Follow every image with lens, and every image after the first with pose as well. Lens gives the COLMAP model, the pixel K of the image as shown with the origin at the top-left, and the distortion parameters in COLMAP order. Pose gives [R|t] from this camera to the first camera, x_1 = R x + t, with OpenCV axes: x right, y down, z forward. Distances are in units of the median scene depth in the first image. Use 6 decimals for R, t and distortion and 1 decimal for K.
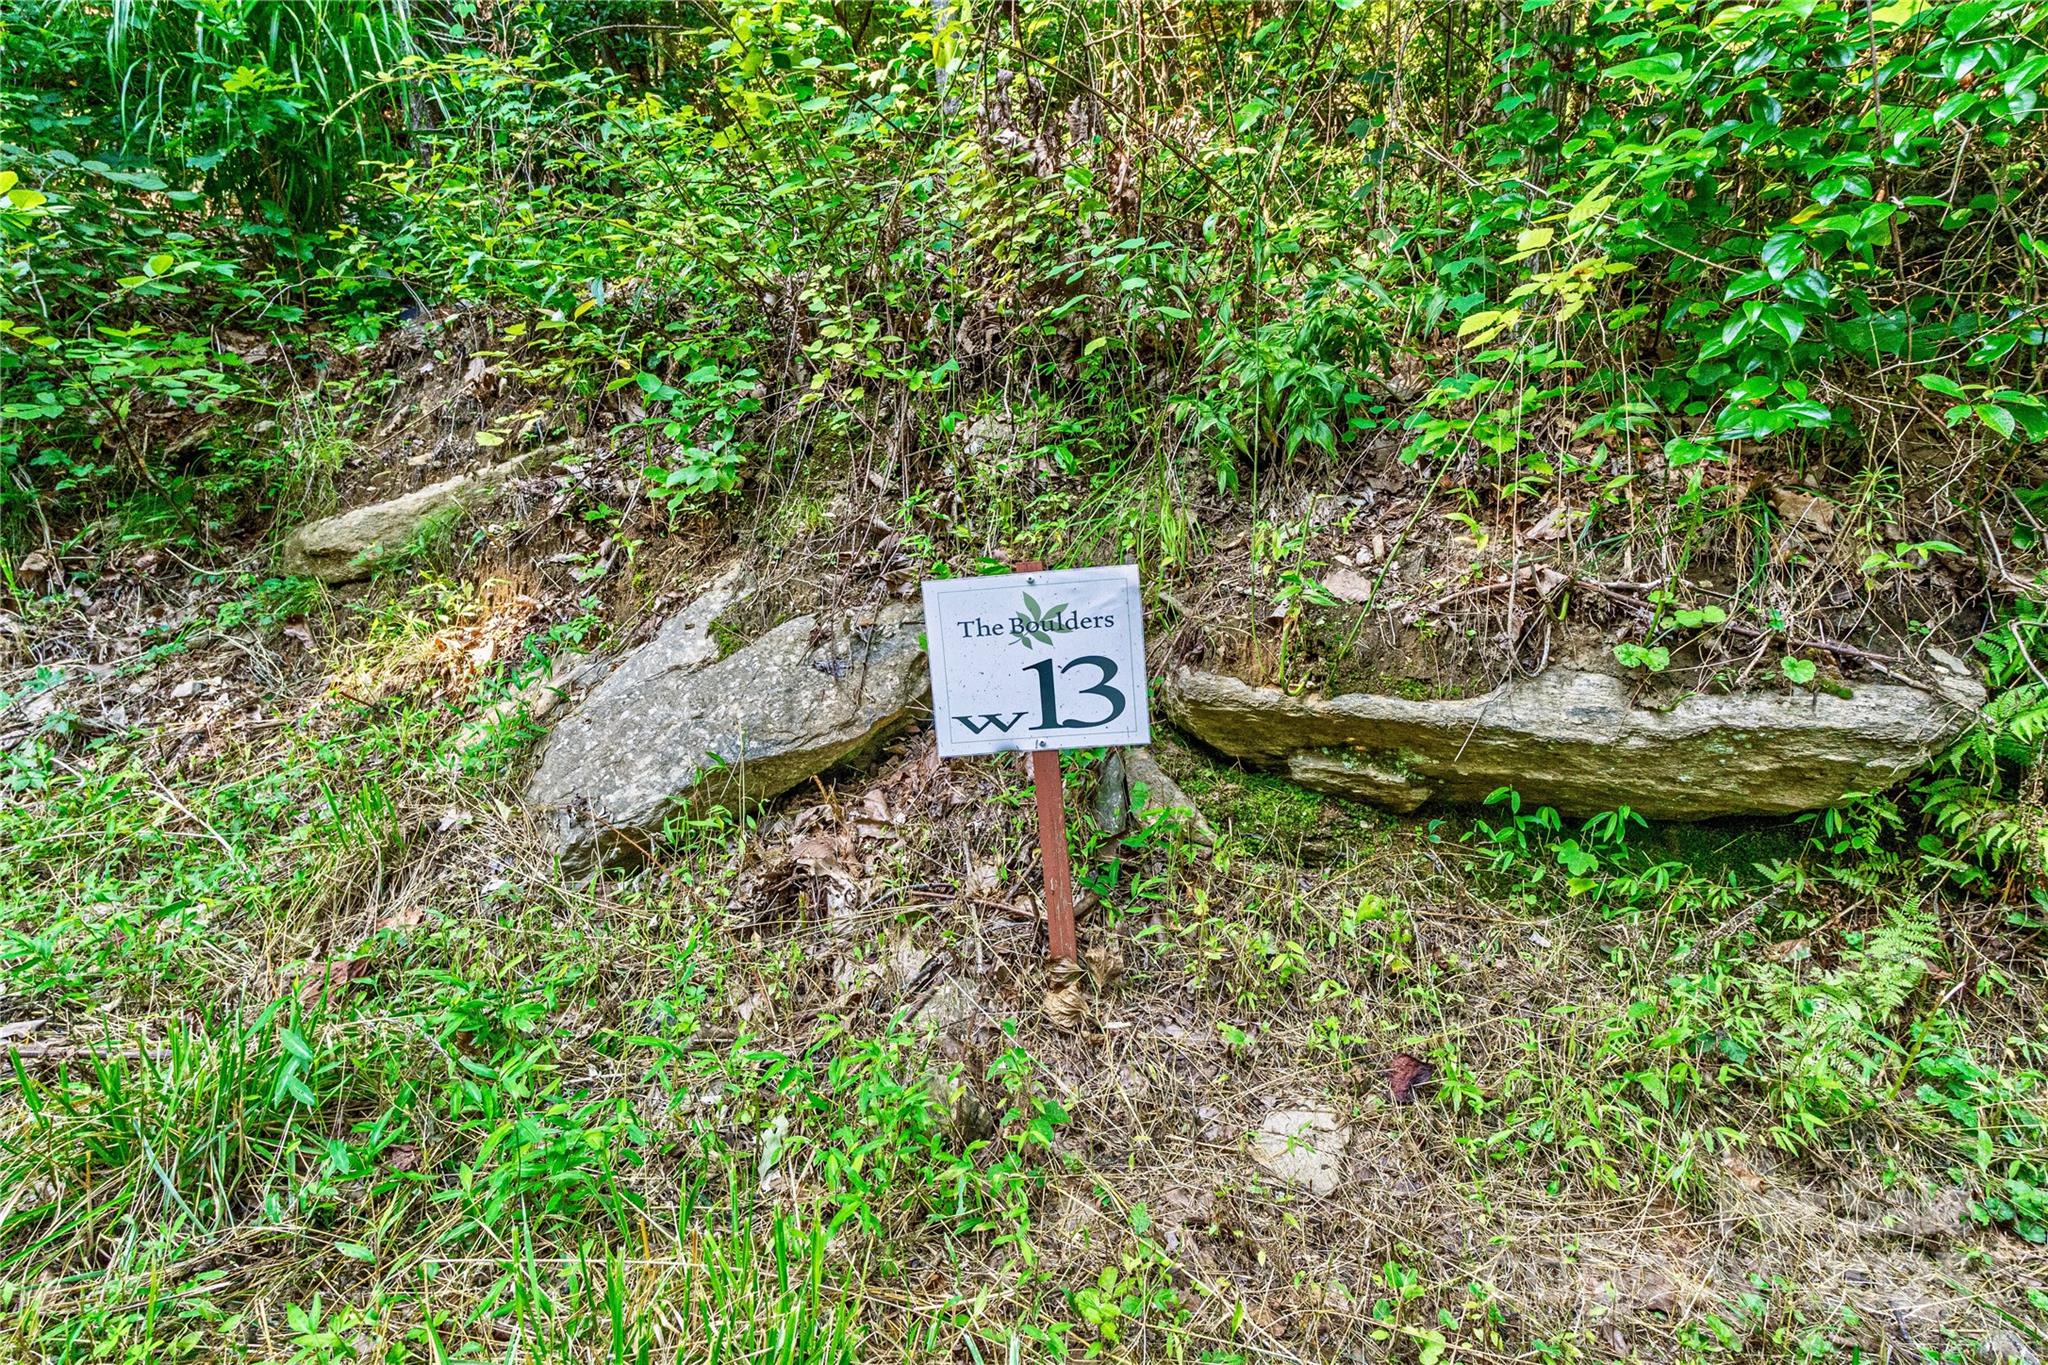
lens RADIAL K [[938.8, 0, 1024.2], [0, 938.8, 683.1], [0, 0, 1]] dist [-0.000026, -0.000008]
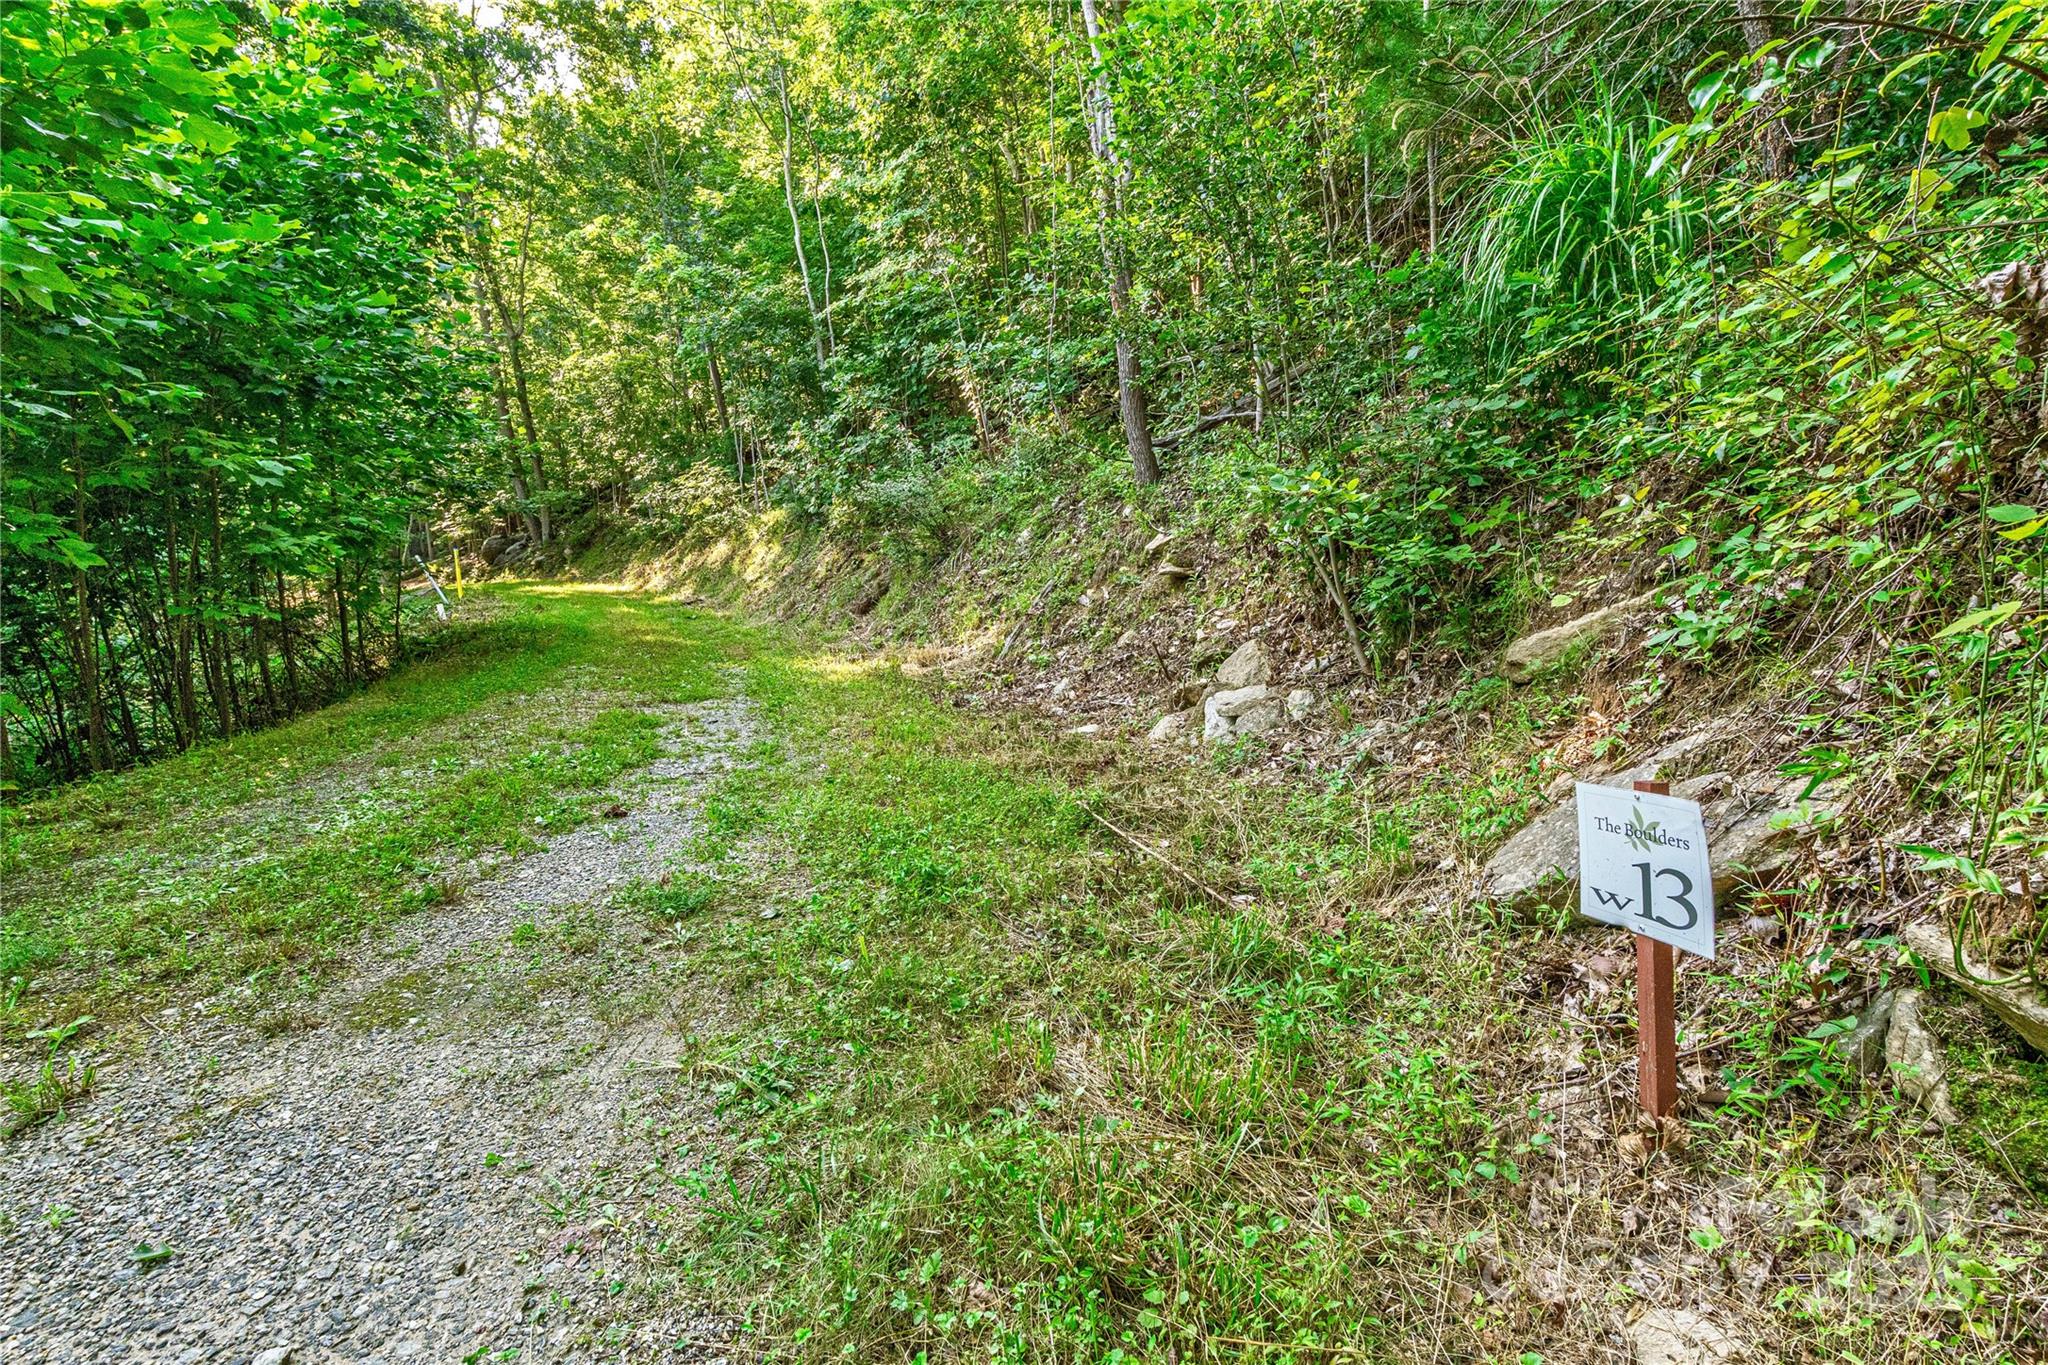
lens RADIAL K [[938.8, 0, 1022.1], [0, 938.8, 682.9], [0, 0, 1]] dist [-0.000026, -0.000008]
pose [[0.190082, 0.086772, -0.977926, 1.044204], [-0.094527, 0.993076, 0.069743, -0.265711], [0.977207, 0.079183, 0.196968, -0.062953]]
